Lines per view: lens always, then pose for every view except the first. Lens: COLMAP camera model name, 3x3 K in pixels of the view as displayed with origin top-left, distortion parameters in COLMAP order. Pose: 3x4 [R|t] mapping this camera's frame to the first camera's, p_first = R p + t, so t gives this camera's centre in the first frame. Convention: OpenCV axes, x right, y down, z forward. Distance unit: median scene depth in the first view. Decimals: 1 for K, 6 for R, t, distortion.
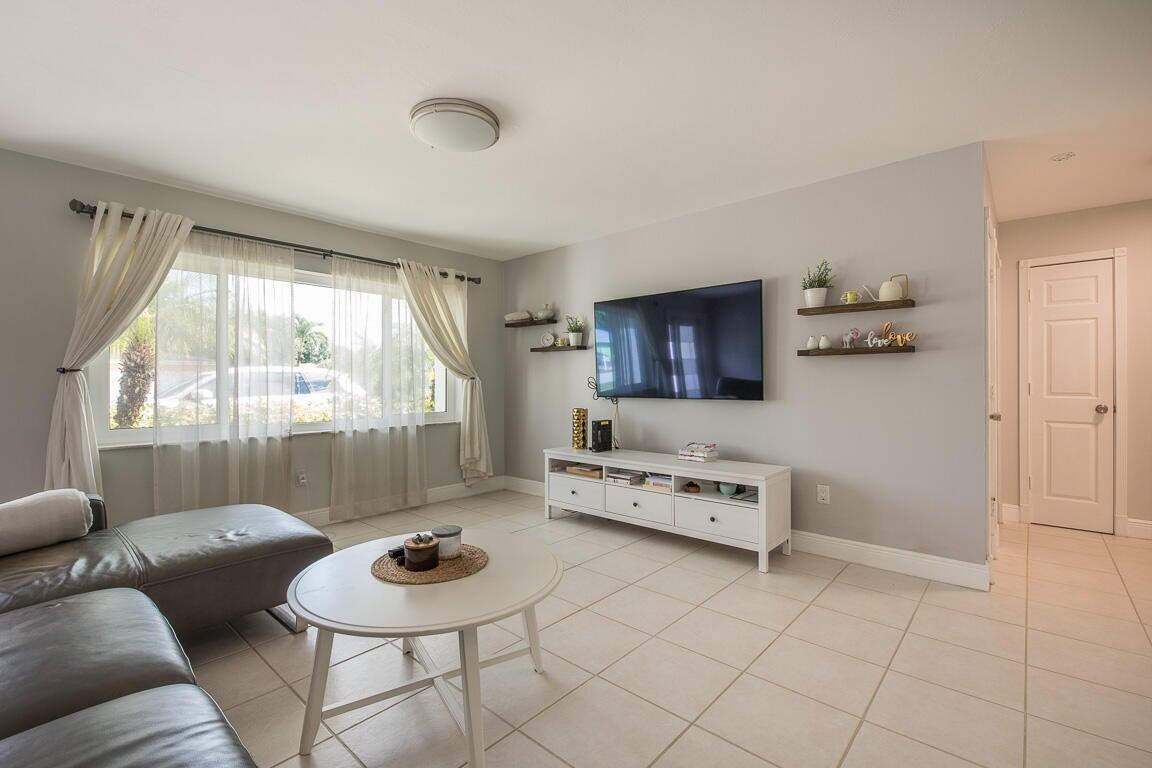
lens RADIAL K [[499.3, 0, 578.1], [0, 499.3, 384.4], [0, 0, 1]] dist [-0.000781, -0.000011]
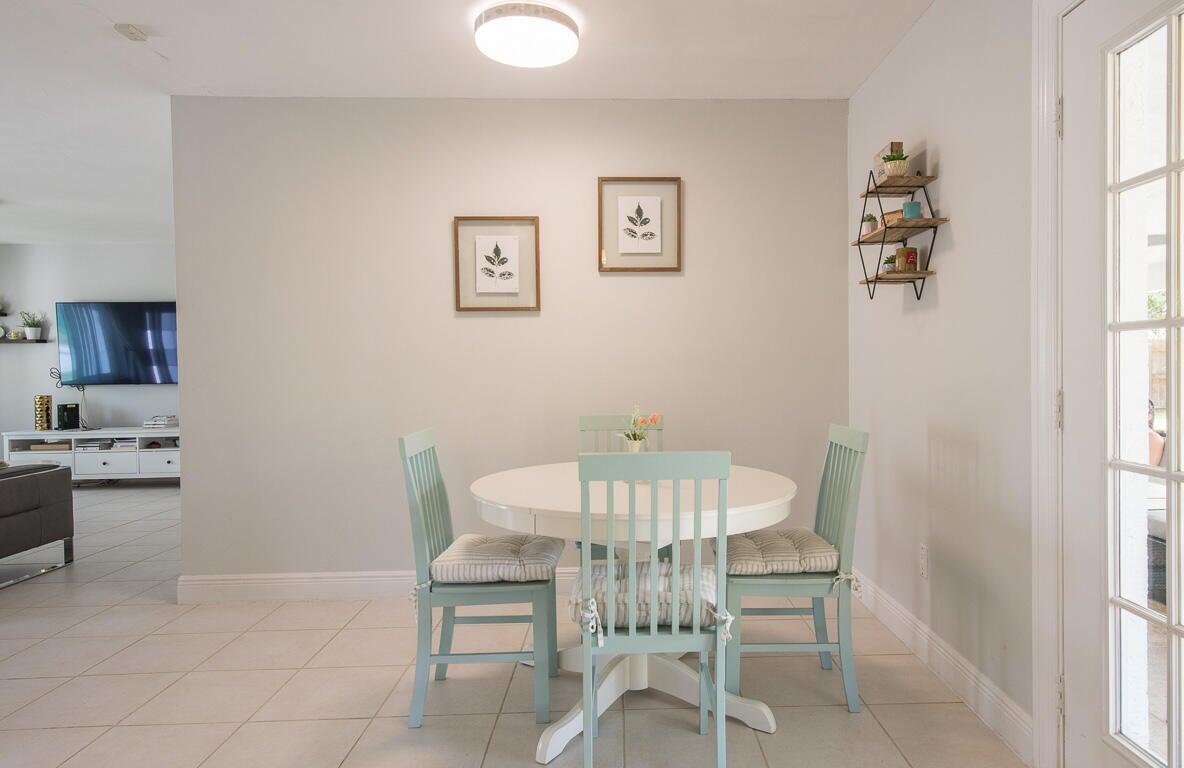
lens RADIAL K [[627.3, 0, 592.8], [0, 627.3, 387.6], [0, 0, 1]] dist [-0.004086, -0.002030]
pose [[0.713289, -0.023790, 0.700467, -0.098982], [0.011407, 0.999685, 0.022337, 0.013157], [-0.700778, -0.007942, 0.713336, -0.906217]]
